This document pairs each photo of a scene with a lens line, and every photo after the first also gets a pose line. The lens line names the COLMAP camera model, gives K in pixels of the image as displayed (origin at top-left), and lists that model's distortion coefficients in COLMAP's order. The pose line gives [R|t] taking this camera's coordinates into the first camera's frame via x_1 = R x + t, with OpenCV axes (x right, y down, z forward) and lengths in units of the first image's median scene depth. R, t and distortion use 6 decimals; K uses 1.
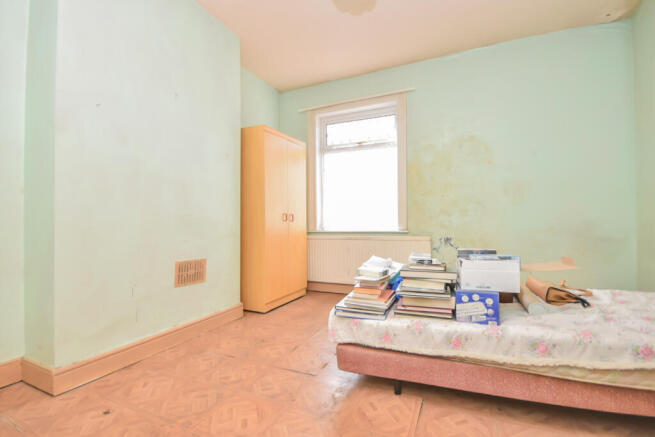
lens RADIAL K [[299.2, 0, 338.5], [0, 299.2, 217.6], [0, 0, 1]] dist [-0.001818, -0.000809]
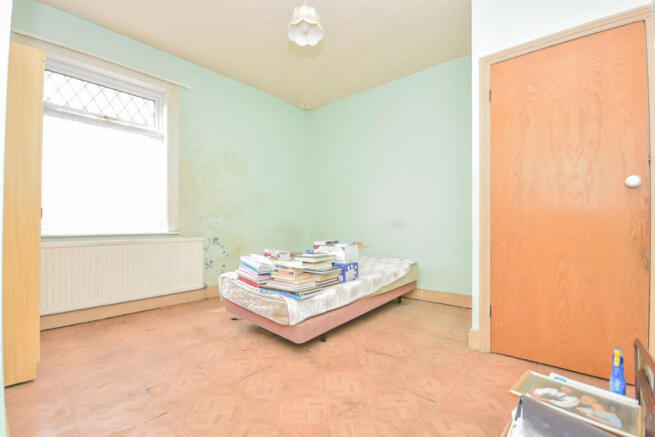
lens RADIAL K [[299.2, 0, 338.5], [0, 299.2, 217.6], [0, 0, 1]] dist [-0.001818, -0.000809]
pose [[0.270067, 0.029036, 0.962404, -0.580007], [-0.025404, 0.999412, -0.023024, 0.007409], [-0.962506, -0.018231, 0.270646, 0.263992]]
